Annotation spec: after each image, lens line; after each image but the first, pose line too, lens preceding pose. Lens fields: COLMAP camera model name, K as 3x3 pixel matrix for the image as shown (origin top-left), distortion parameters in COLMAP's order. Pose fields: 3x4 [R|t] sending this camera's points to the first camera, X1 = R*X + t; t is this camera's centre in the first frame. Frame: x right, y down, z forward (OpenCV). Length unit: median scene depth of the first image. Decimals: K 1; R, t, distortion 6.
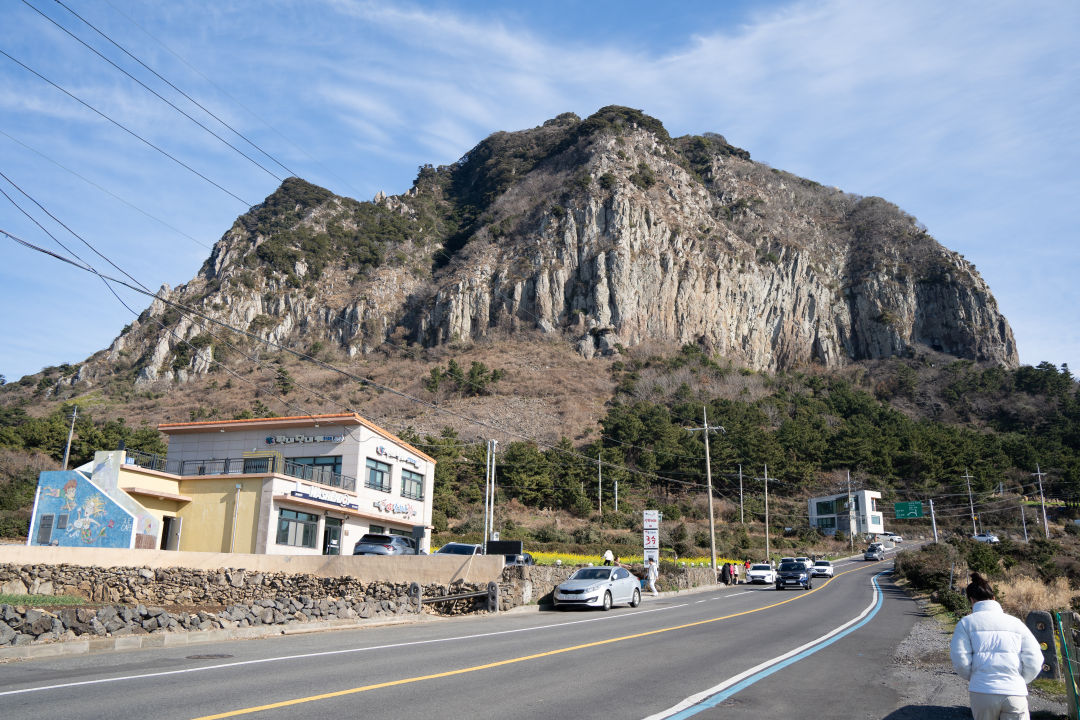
lens RADIAL K [[878.1, 0, 544.5], [0, 878.1, 357.8], [0, 0, 1]] dist [-0.016027, 0.010566]
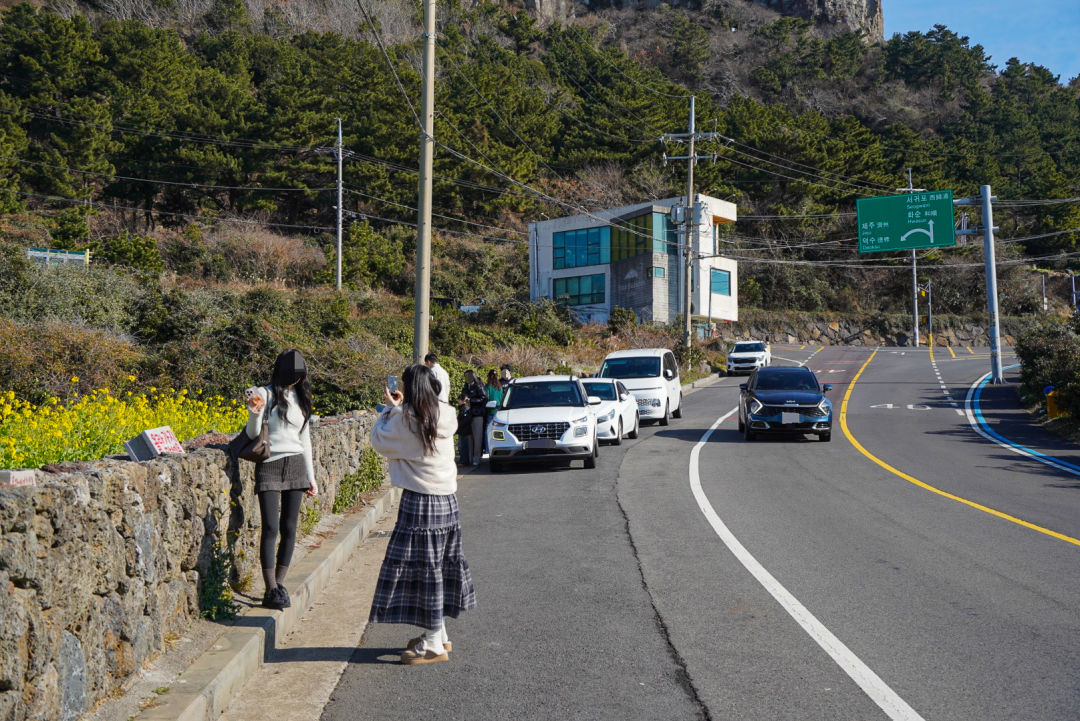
lens RADIAL K [[1516.3, 0, 540.8], [0, 1516.3, 360.9], [0, 0, 1]] dist [0.138425, 0.000000]
pose [[0.943844, 0.004134, 0.330365, 0.056310], [-0.069827, 0.979831, 0.187231, 0.053463], [-0.322928, -0.199786, 0.925096, 0.228029]]
